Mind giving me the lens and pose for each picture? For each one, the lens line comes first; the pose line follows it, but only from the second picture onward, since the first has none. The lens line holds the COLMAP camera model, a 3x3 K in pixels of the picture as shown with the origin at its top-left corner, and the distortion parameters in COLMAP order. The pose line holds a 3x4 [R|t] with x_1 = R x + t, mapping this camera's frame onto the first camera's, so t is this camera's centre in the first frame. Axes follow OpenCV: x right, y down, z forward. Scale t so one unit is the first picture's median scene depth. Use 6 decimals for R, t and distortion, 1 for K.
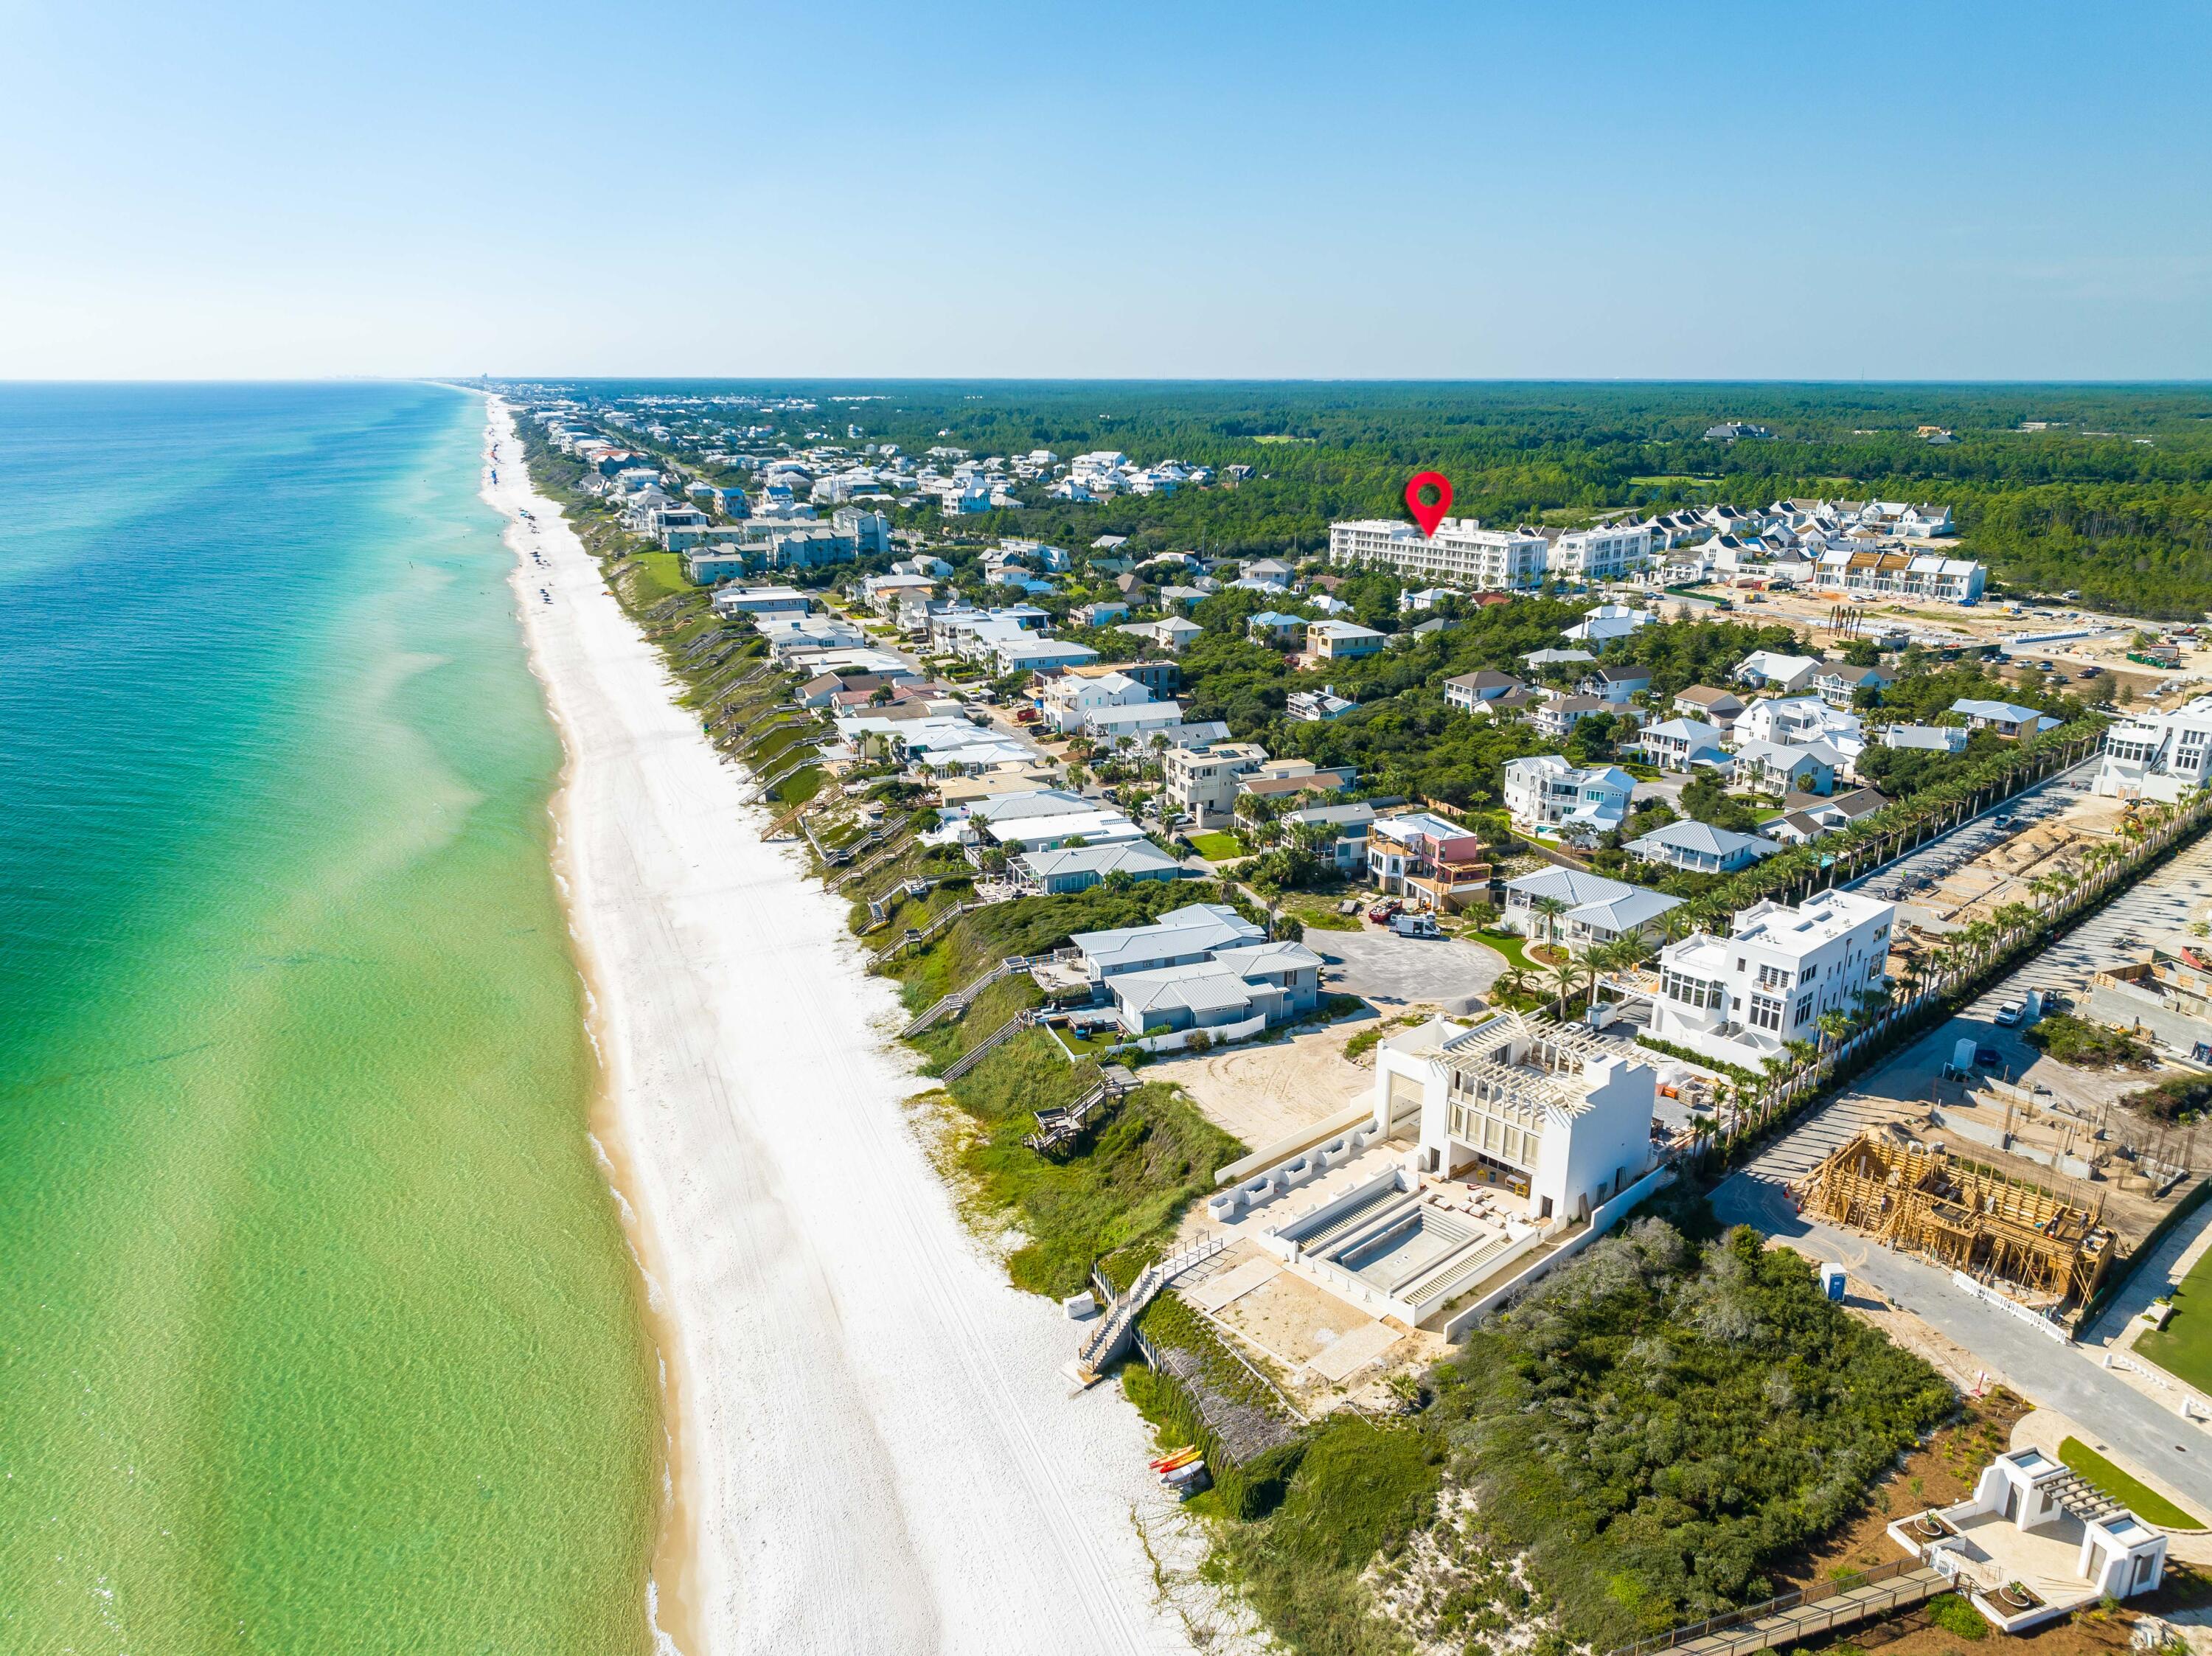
lens RADIAL K [[1536.5, 0, 1120.1], [0, 1536.5, 813.9], [0, 0, 1]] dist [-0.026836, 0.028556]
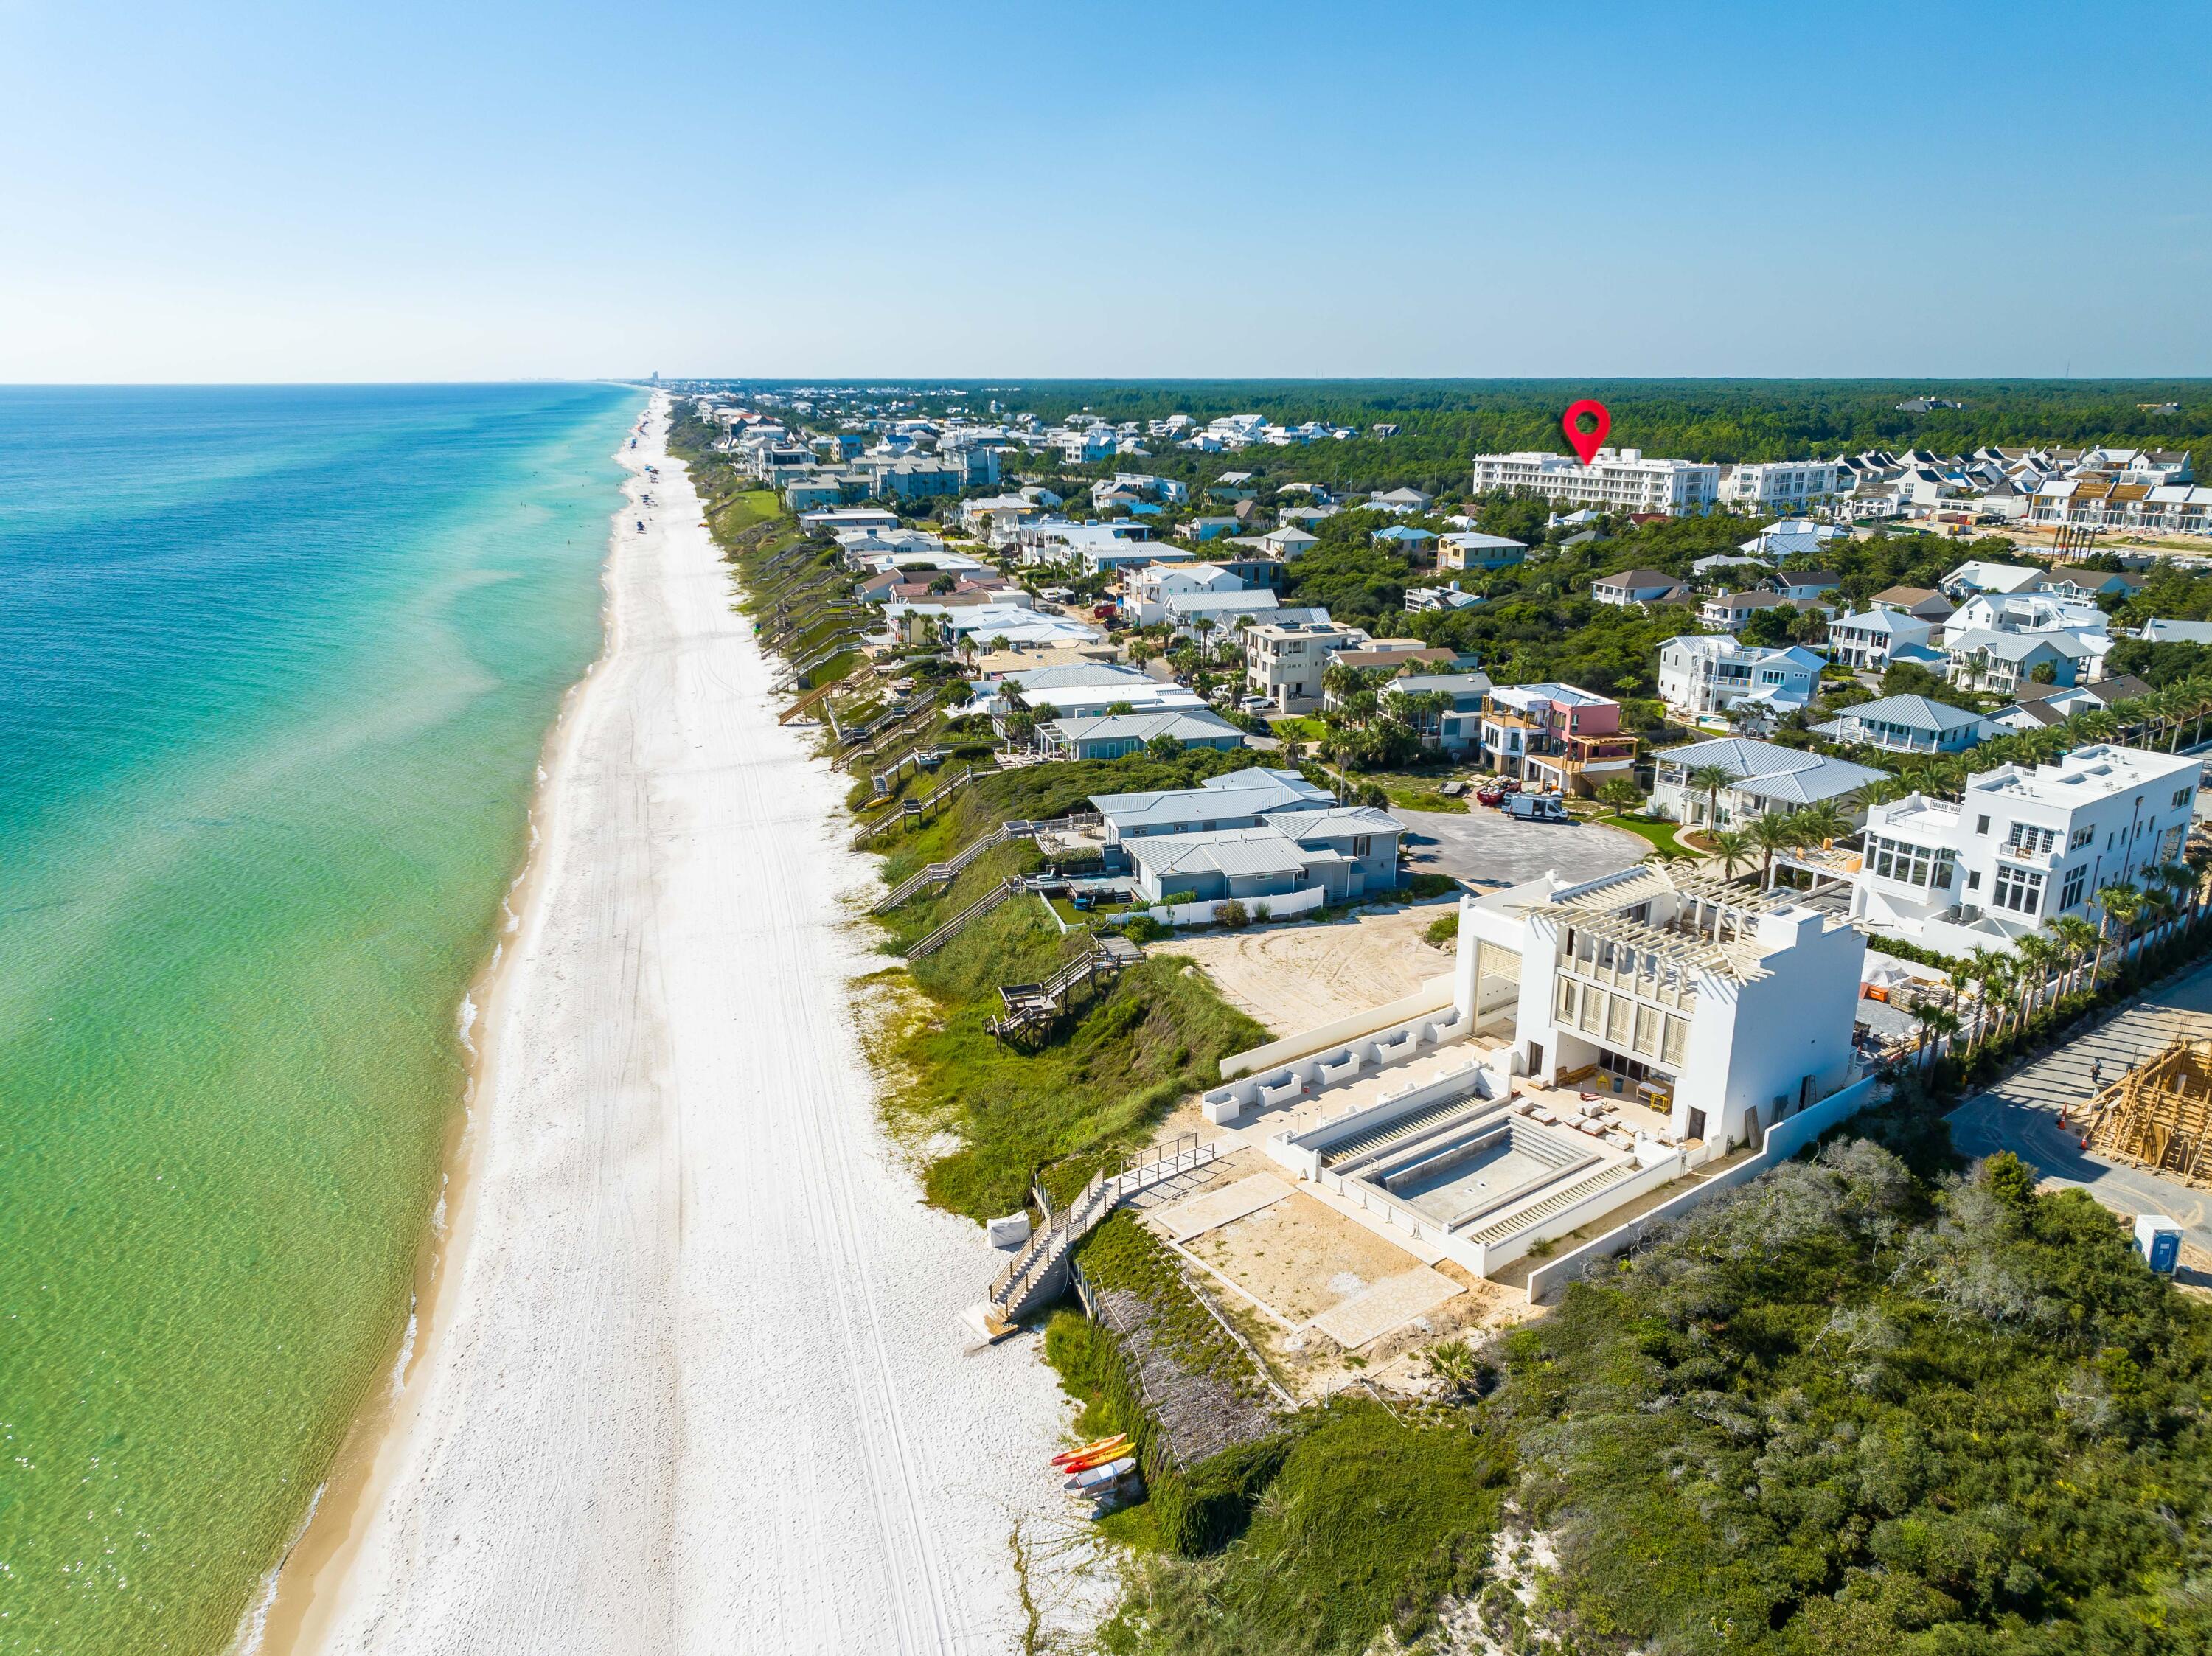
lens RADIAL K [[1536.5, 0, 1115.3], [0, 1536.5, 822.7], [0, 0, 1]] dist [-0.026836, 0.028556]
pose [[0.994781, 0.022364, -0.099555, 0.069968], [-0.021853, 0.999742, 0.006223, 0.101343], [0.099669, -0.004015, 0.995013, 0.240662]]
